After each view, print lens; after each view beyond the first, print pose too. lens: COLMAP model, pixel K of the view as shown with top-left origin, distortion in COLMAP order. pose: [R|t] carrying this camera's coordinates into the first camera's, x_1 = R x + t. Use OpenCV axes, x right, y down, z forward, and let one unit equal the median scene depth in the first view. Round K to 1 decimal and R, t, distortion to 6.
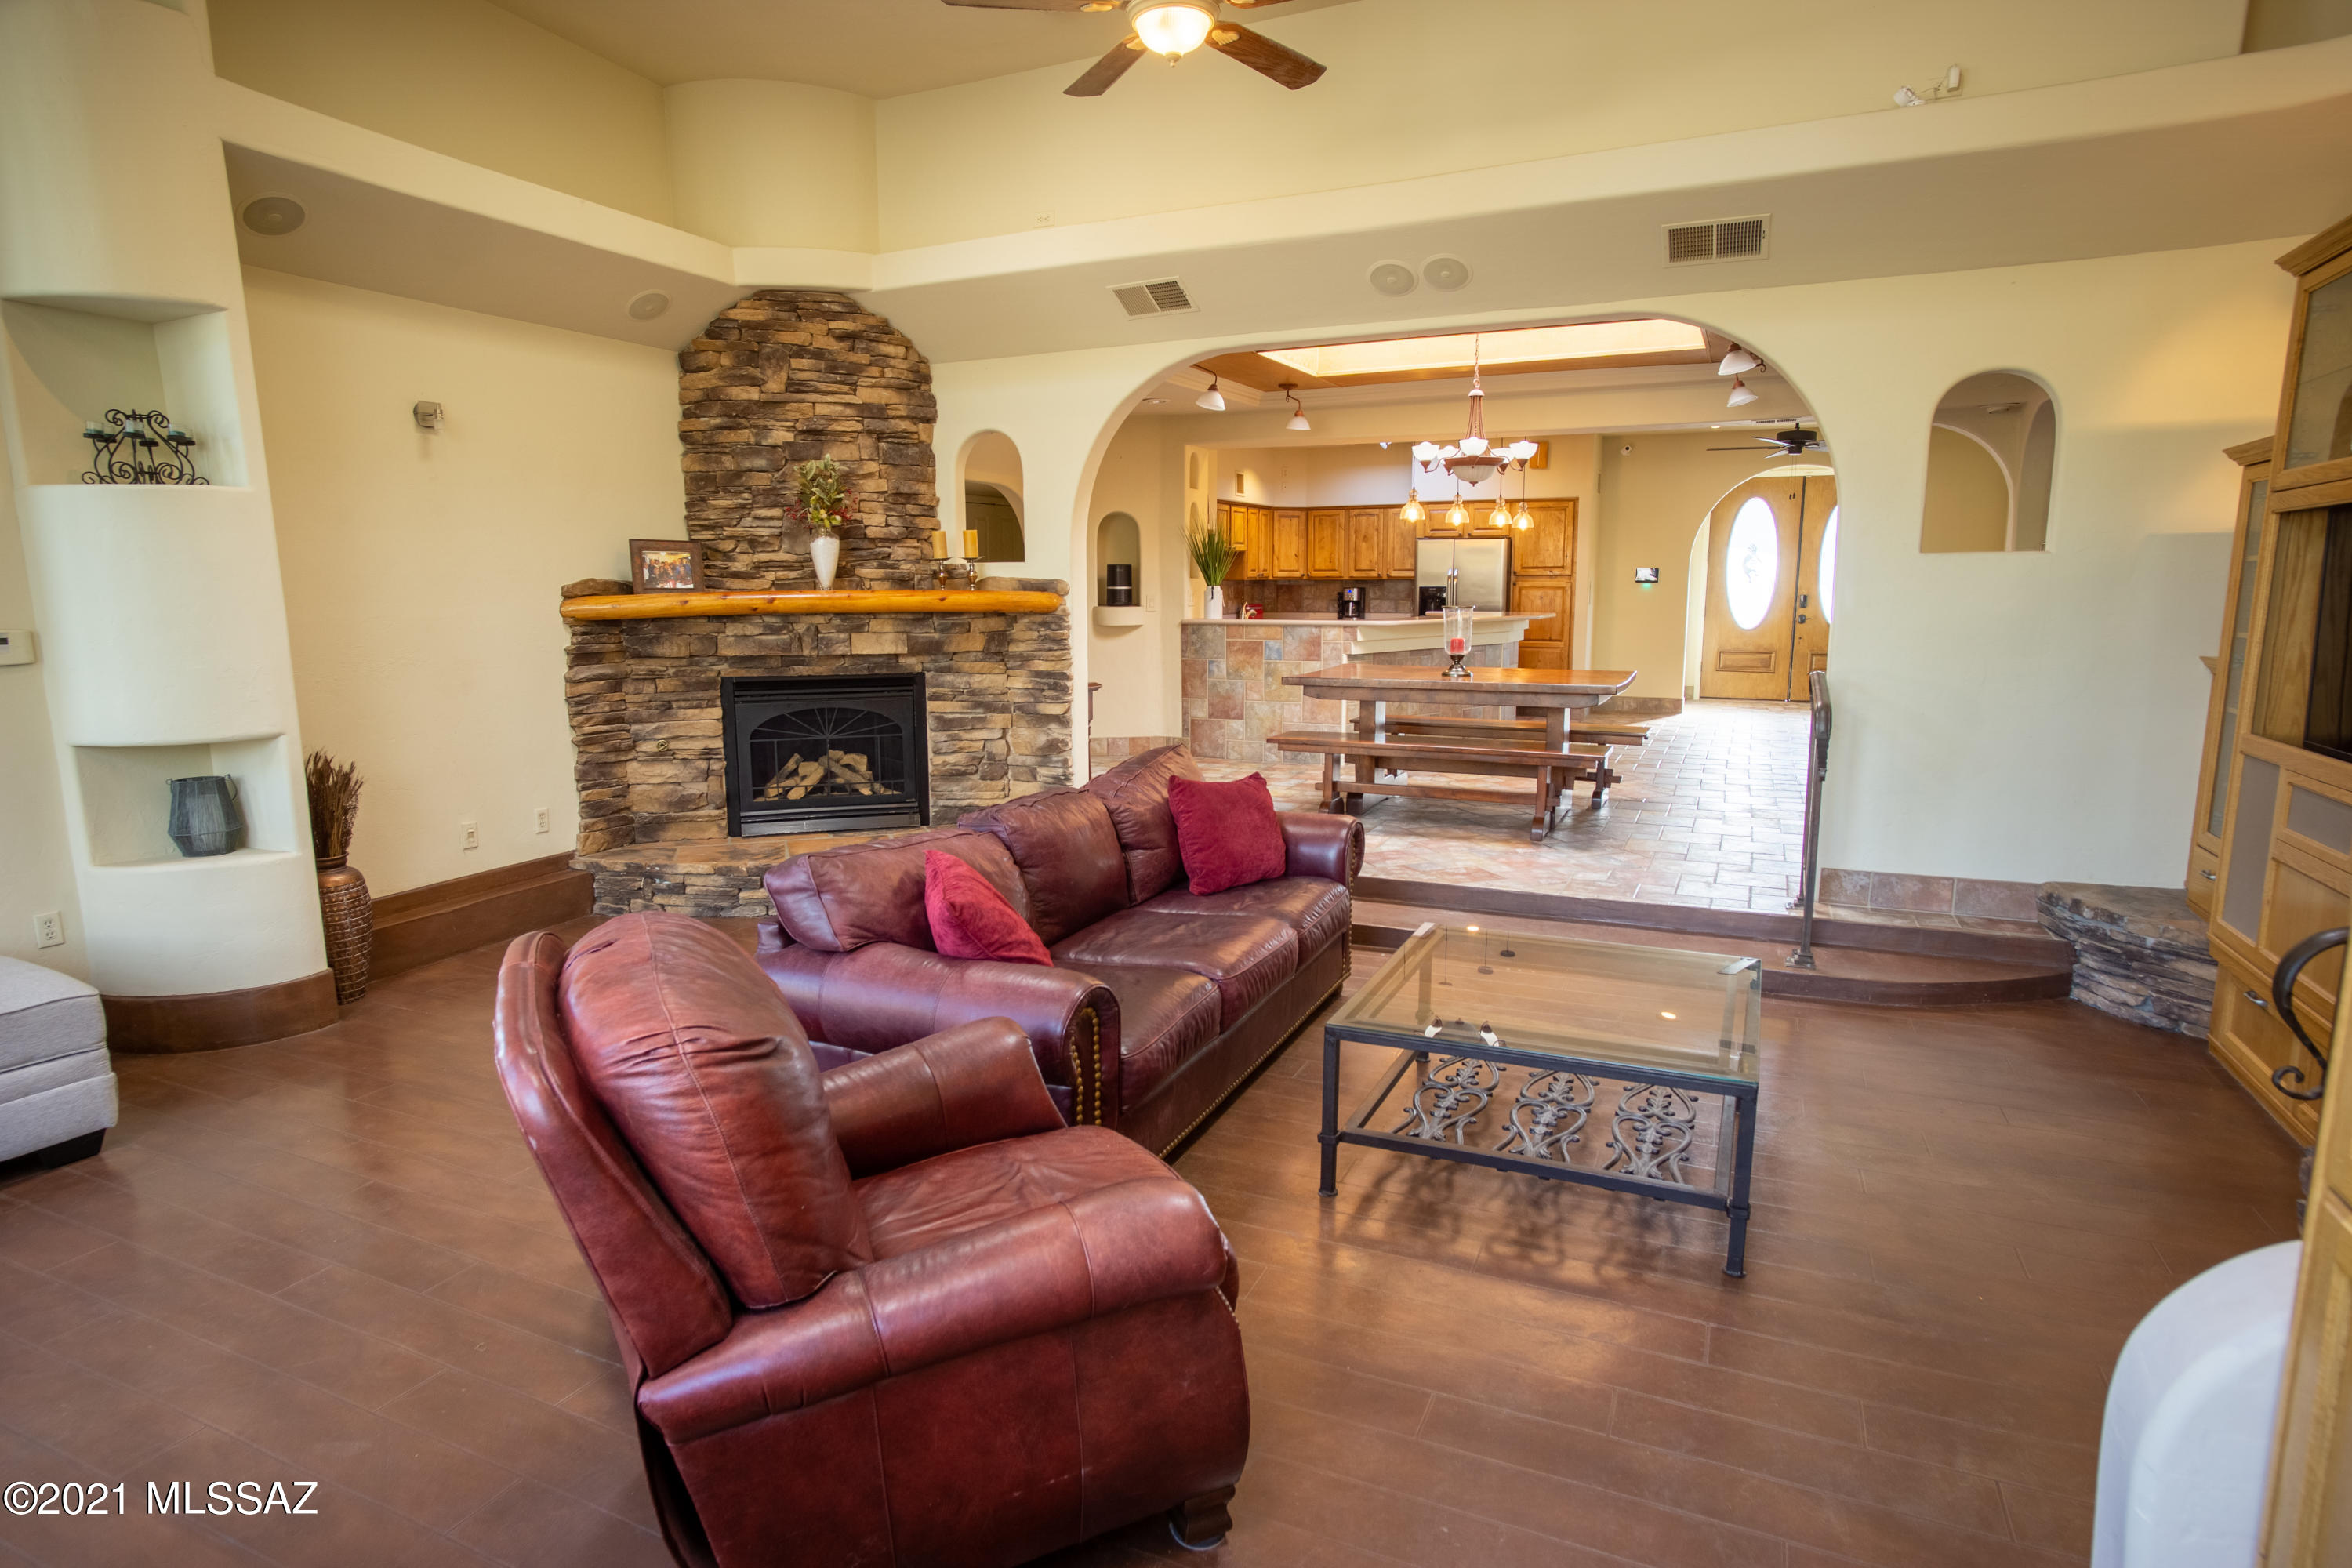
lens RADIAL K [[1256.2, 0, 1162.0], [0, 1256.2, 787.6], [0, 0, 1]] dist [-0.056445, 0.036926]
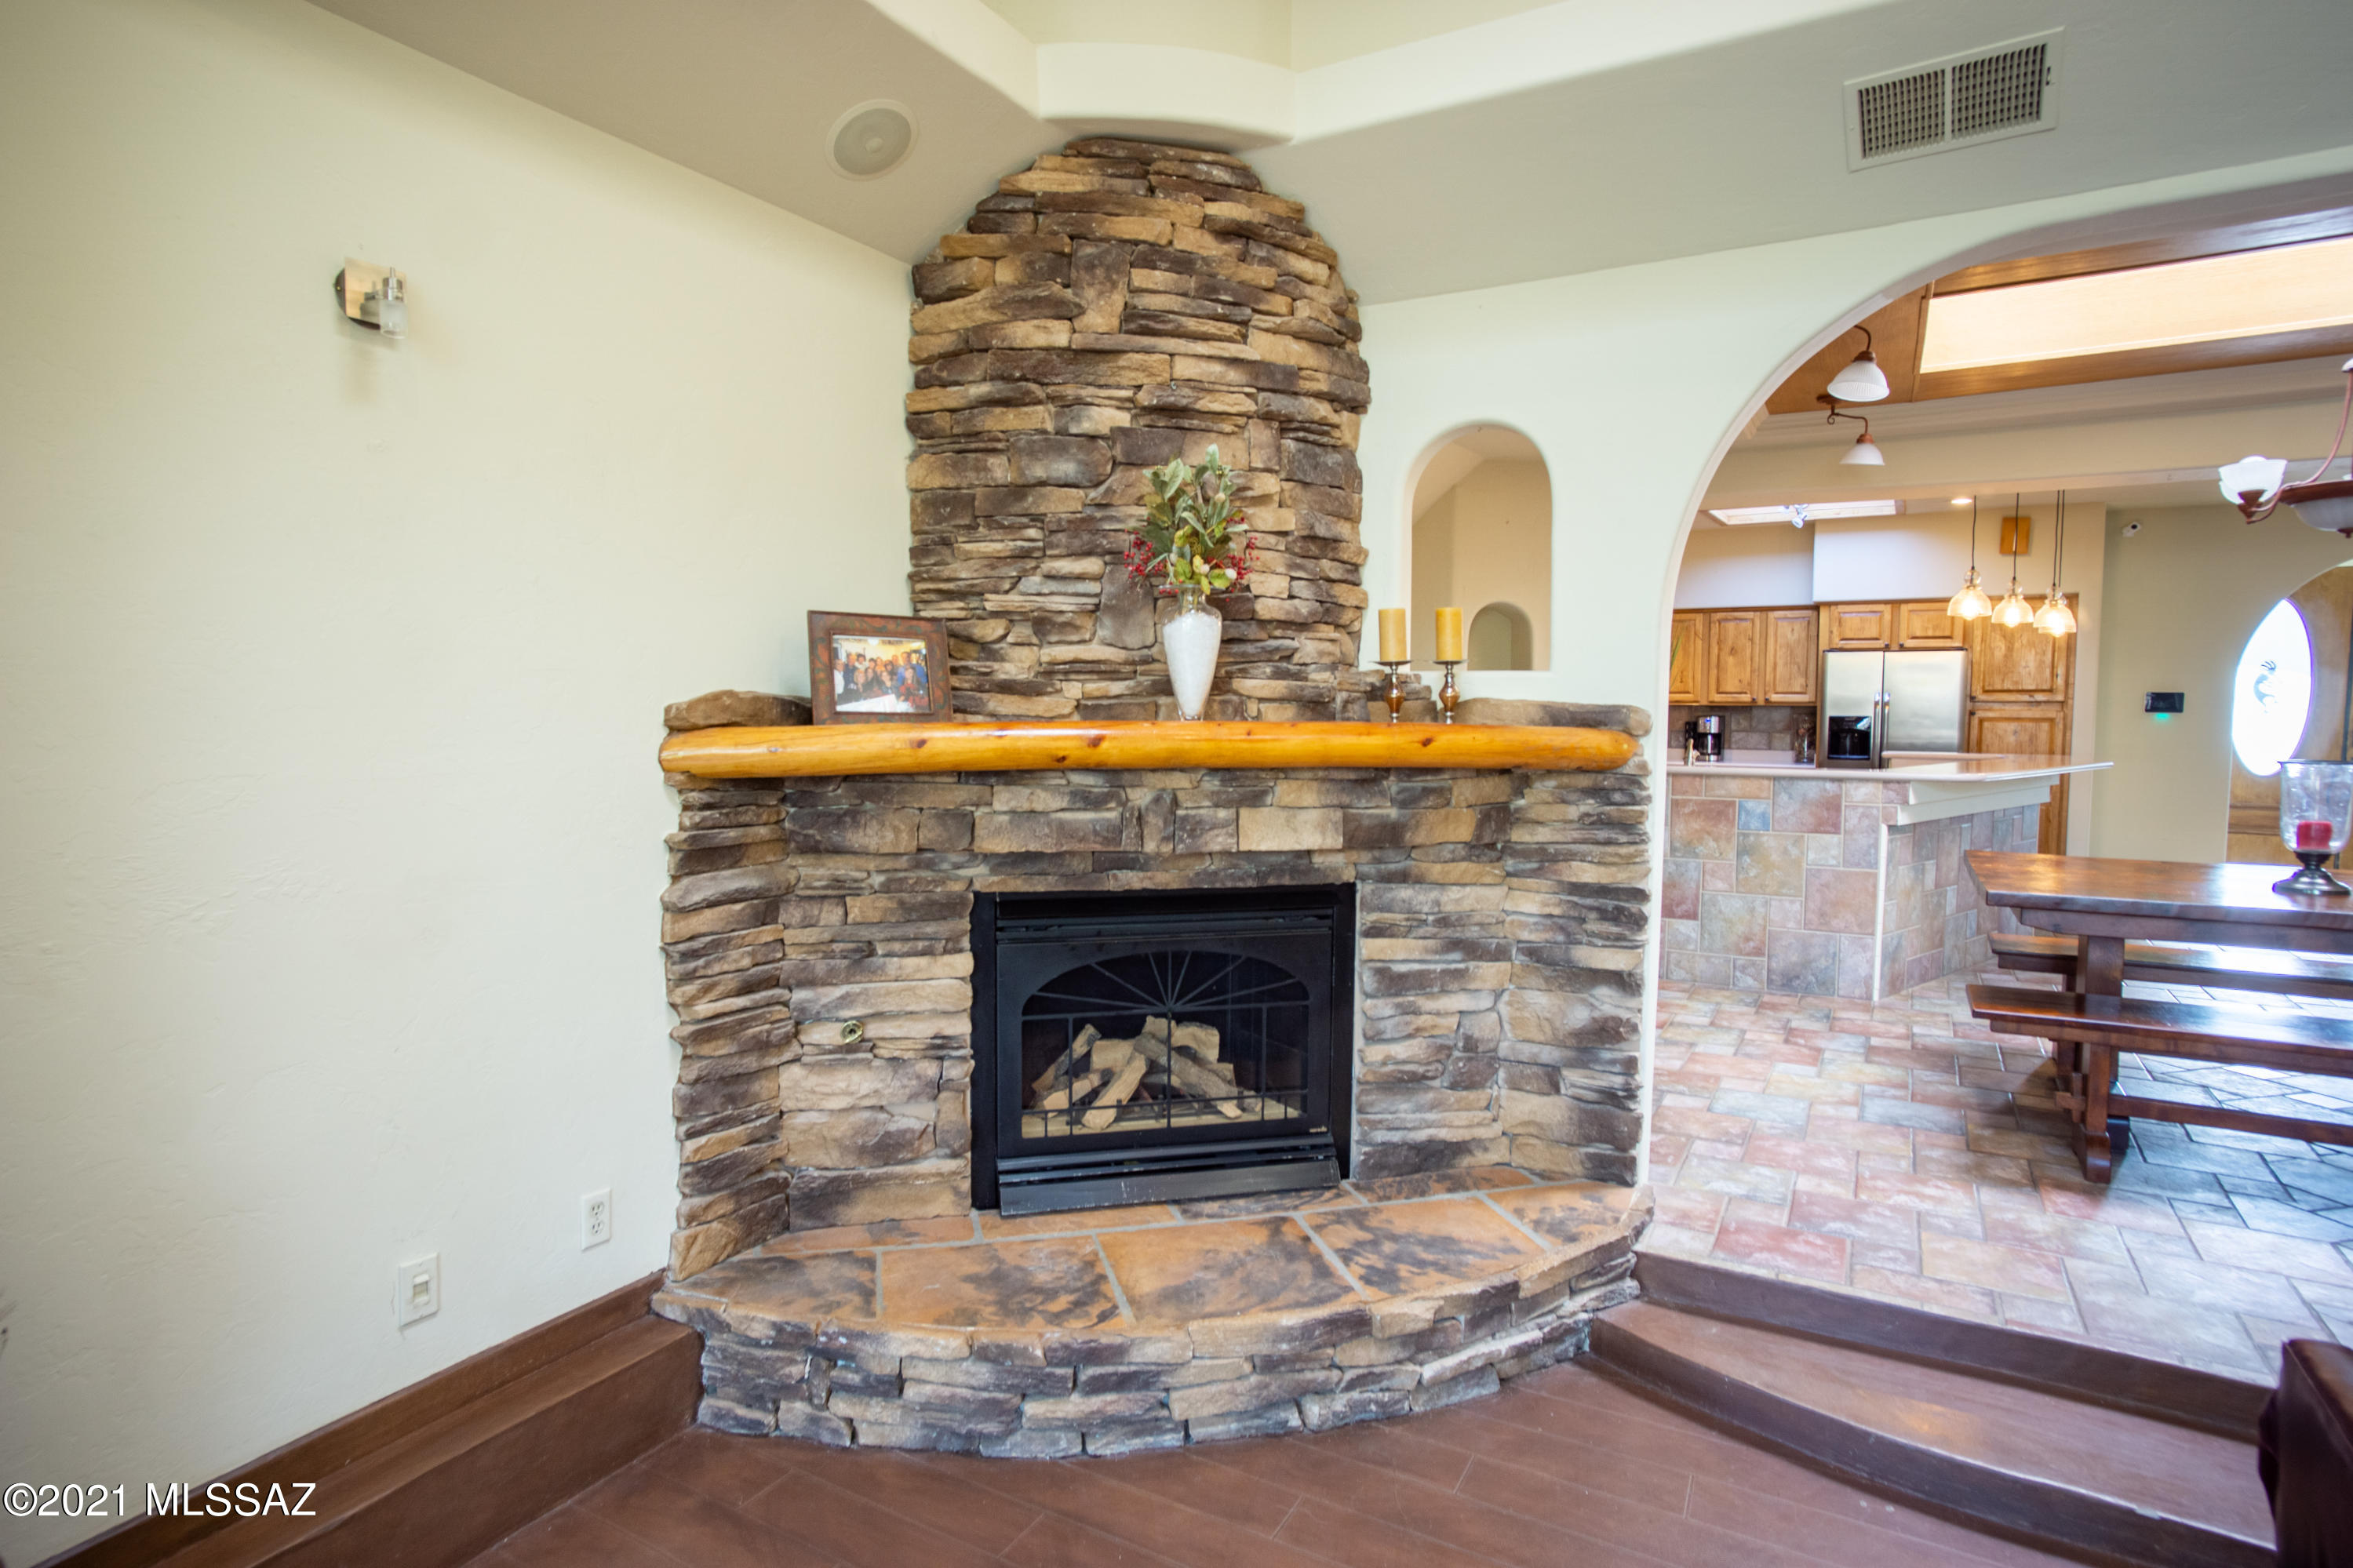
lens RADIAL K [[1248.1, 0, 1163.0], [0, 1248.1, 788.2], [0, 0, 1]] dist [-0.065564, 0.051224]
pose [[0.996546, 0.014767, -0.081715, -0.236400], [-0.022348, 0.995448, -0.092654, -0.084570], [0.079975, 0.094160, 0.992340, 0.507866]]
